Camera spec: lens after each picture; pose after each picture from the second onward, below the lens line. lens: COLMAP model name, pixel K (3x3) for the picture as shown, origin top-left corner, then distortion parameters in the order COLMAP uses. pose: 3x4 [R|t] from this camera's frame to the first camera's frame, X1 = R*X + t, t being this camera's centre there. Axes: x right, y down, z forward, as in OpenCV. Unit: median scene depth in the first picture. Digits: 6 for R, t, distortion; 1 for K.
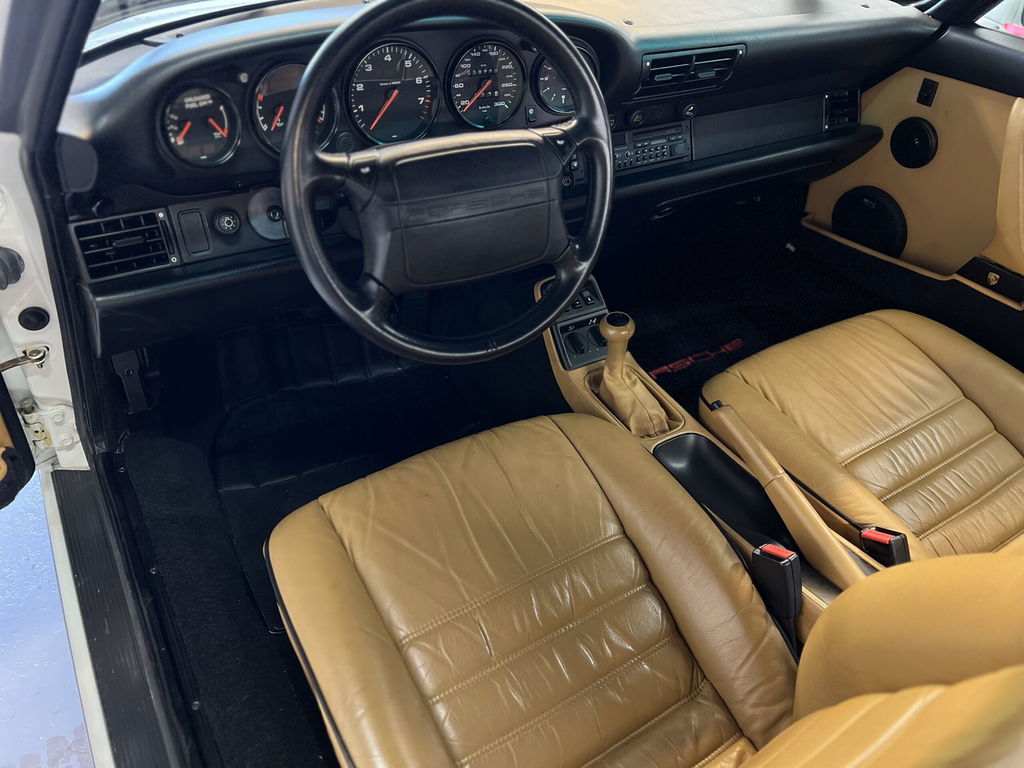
lens RADIAL K [[767.2, 0, 512.0], [0, 767.2, 384.0], [0, 0, 1]] dist [0.011299, -0.001827]
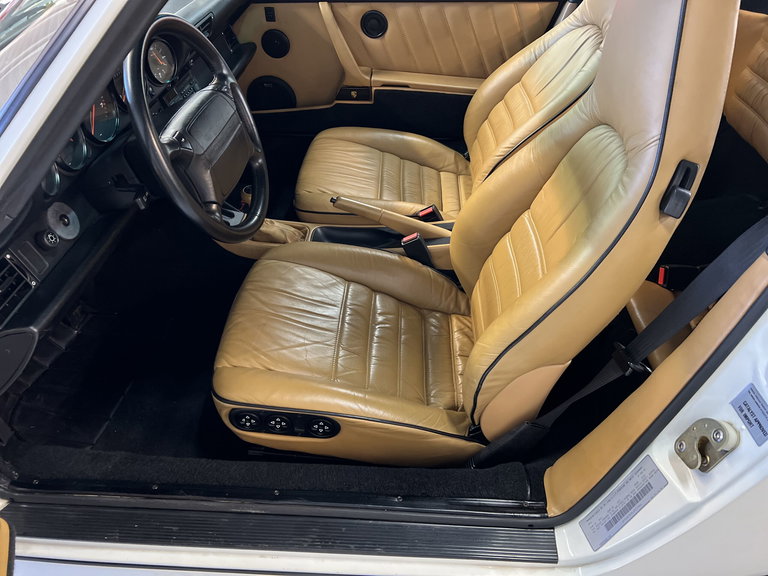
lens RADIAL K [[575.4, 0, 384.0], [0, 575.4, 288.0], [0, 0, 1]] dist [0.011299, -0.001827]
pose [[0.570250, -0.553593, 0.606918, -0.551633], [0.521721, 0.814749, 0.252964, -0.075578], [-0.634525, 0.172389, 0.753432, -0.069571]]
